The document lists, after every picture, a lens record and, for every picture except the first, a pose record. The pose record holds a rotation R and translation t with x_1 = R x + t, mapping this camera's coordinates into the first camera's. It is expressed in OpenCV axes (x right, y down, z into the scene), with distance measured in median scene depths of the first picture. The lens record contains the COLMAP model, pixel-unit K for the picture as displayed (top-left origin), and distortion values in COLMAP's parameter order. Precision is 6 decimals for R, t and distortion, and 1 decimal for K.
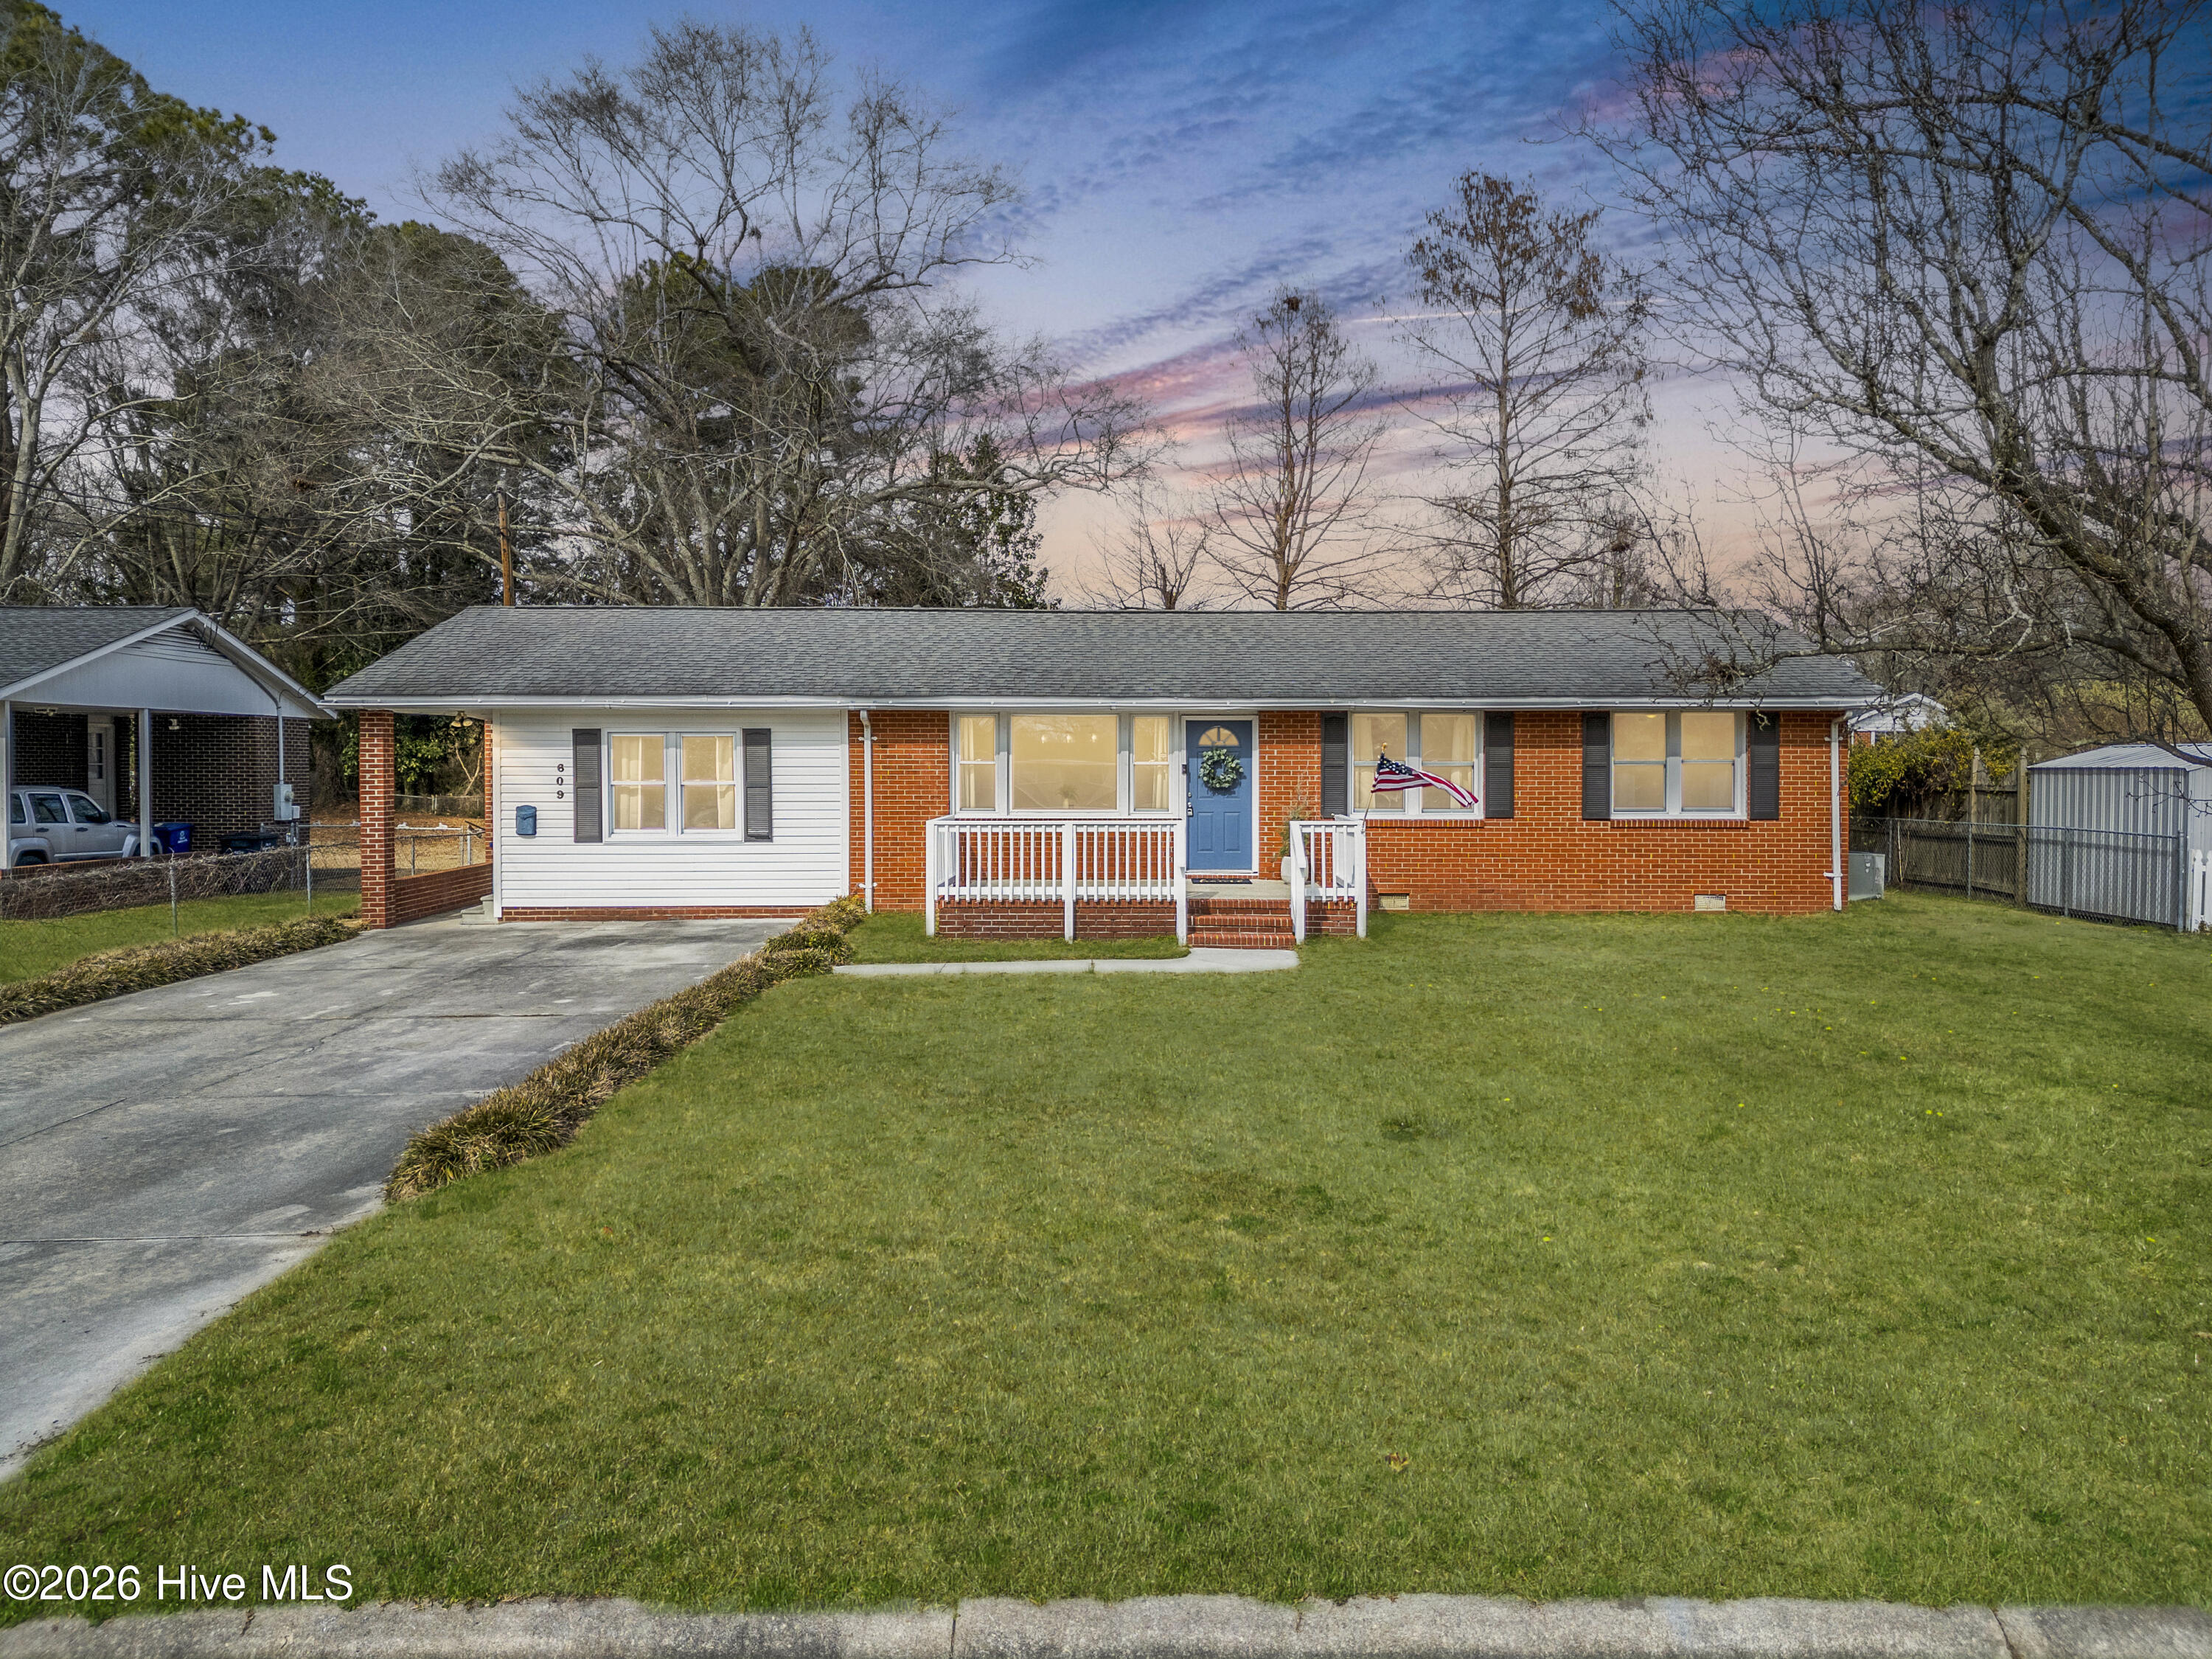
lens RADIAL K [[1566.6, 0, 1091.0], [0, 1566.6, 810.6], [0, 0, 1]] dist [0.048734, -0.051703]
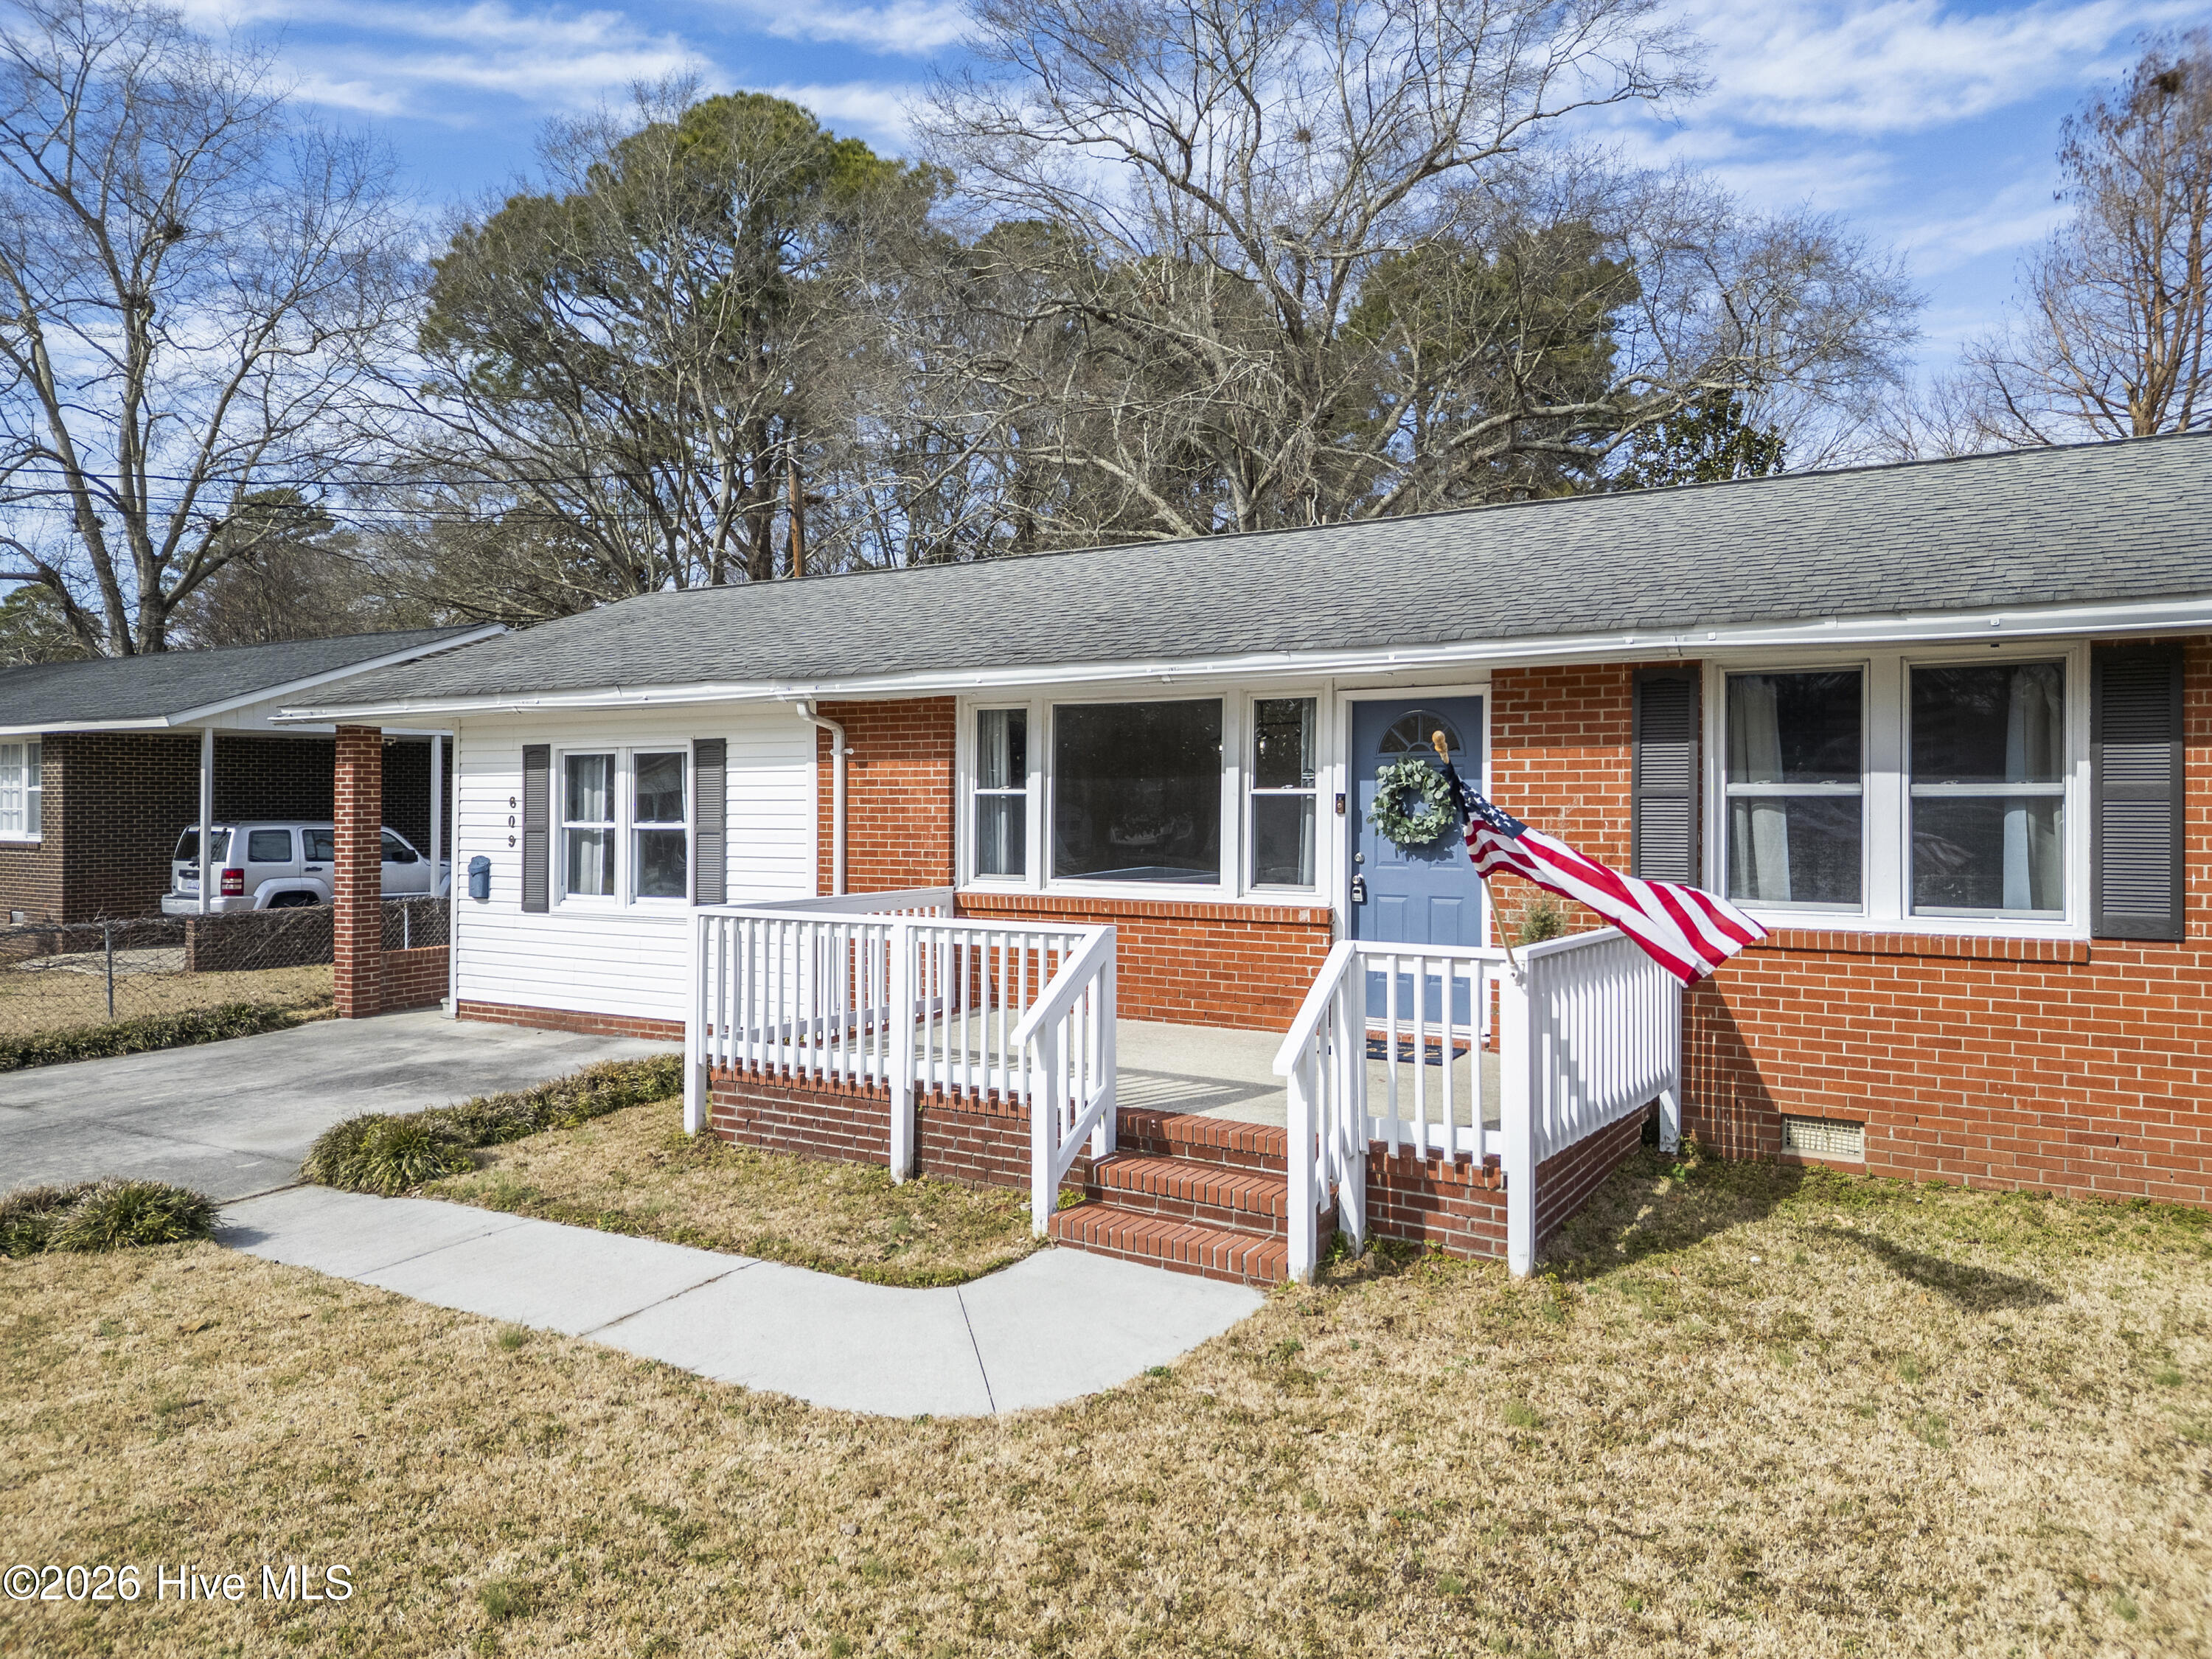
lens RADIAL K [[1566.6, 0, 1091.0], [0, 1566.6, 810.6], [0, 0, 1]] dist [0.048734, -0.051703]
pose [[0.850083, 0.001761, -0.526646, 0.243048], [-0.011125, 0.999831, -0.014616, -0.016573], [0.526531, 0.018284, 0.849959, 0.554802]]
